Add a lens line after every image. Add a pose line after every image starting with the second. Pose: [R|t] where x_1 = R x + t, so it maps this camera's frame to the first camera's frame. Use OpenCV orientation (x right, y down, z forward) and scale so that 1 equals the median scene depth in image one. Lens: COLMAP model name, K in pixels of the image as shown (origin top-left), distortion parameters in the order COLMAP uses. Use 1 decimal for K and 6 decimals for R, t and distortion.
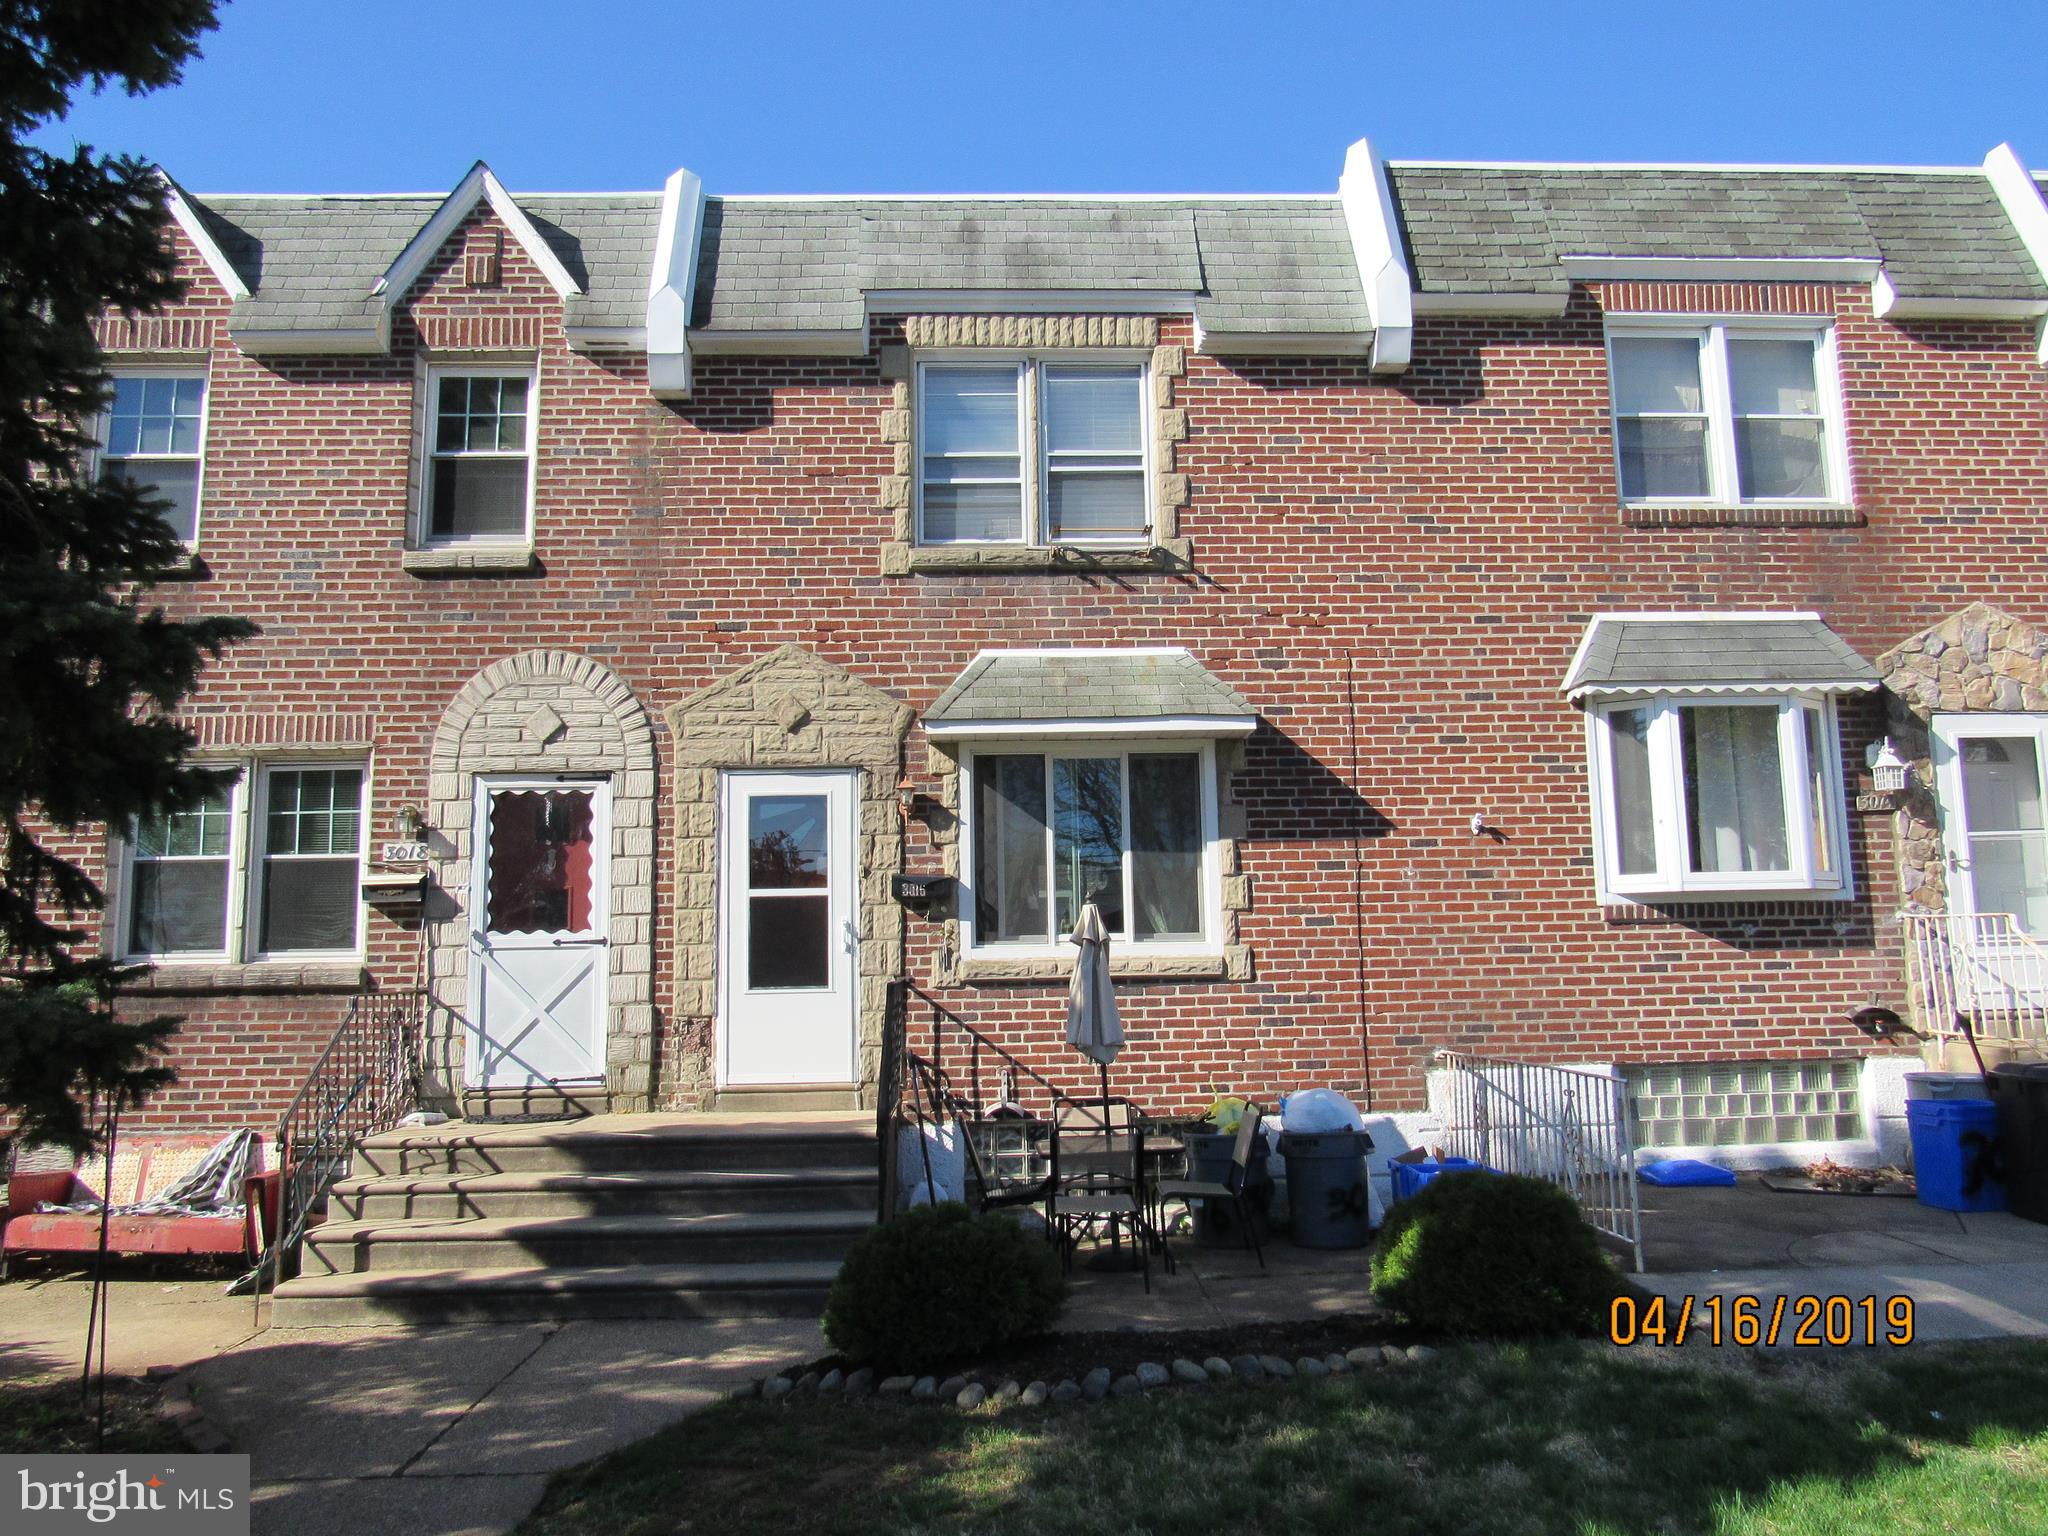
lens RADIAL K [[1465.7, 0, 1023.6], [0, 1465.7, 770.4], [0, 0, 1]] dist [-0.027329, 0.008853]
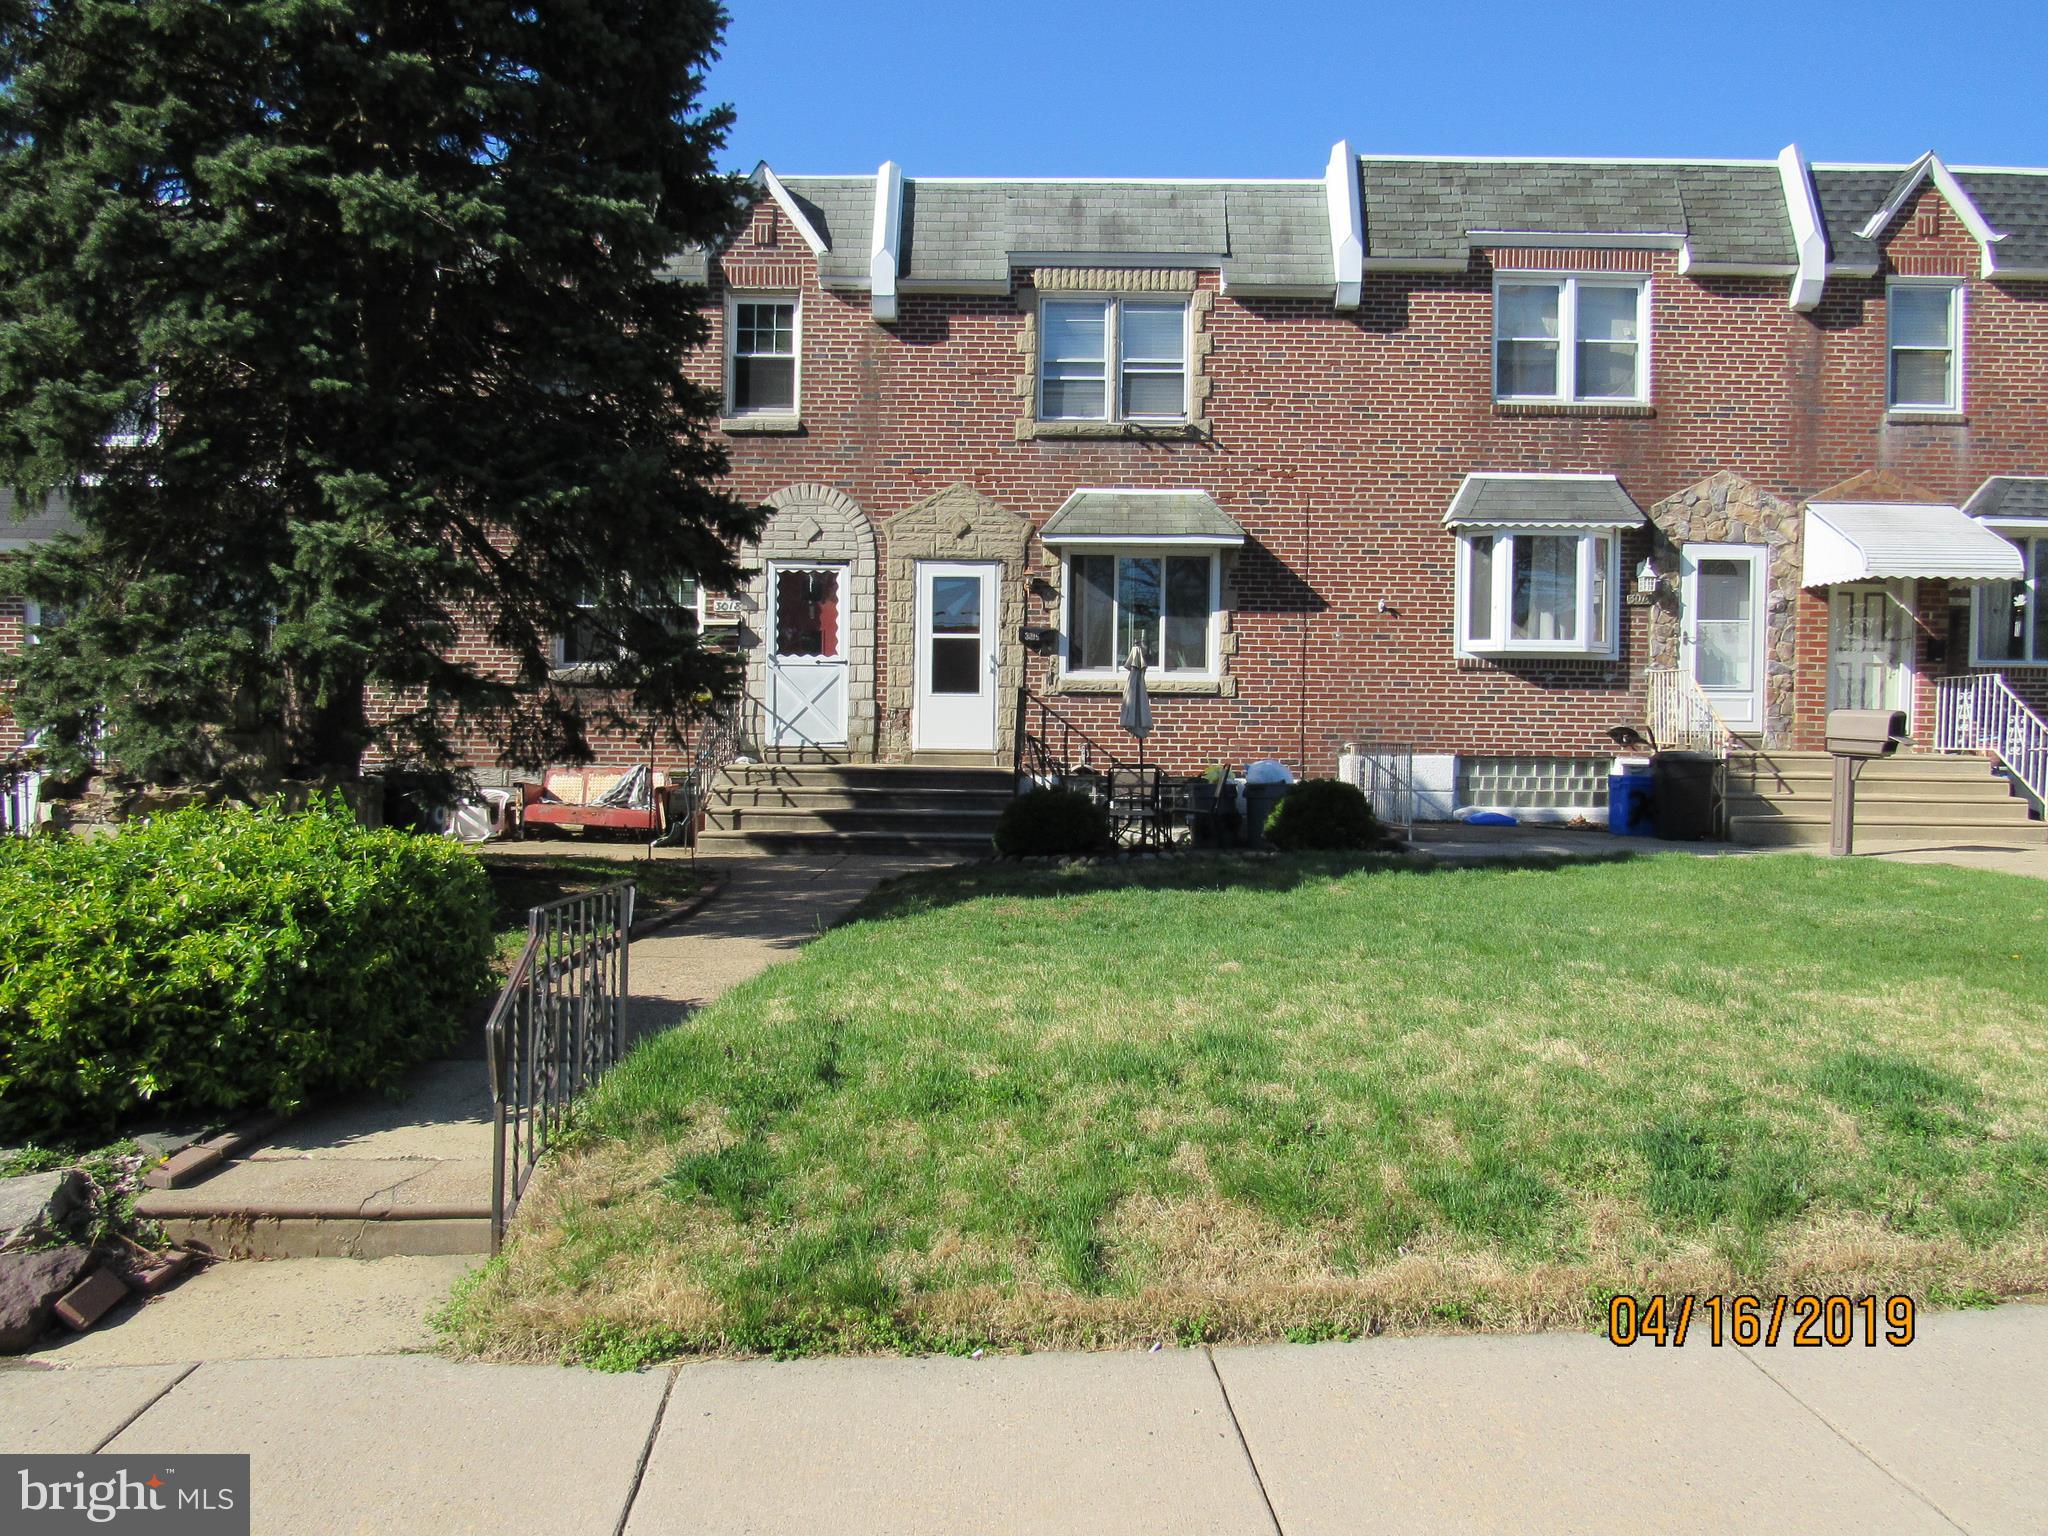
lens RADIAL K [[1465.7, 0, 1023.2], [0, 1465.7, 767.9], [0, 0, 1]] dist [-0.027329, 0.008853]
pose [[0.998016, 0.032179, -0.054124, 0.009403], [-0.023465, 0.987708, 0.154540, -0.026630], [0.058432, -0.152964, 0.986503, -0.641261]]
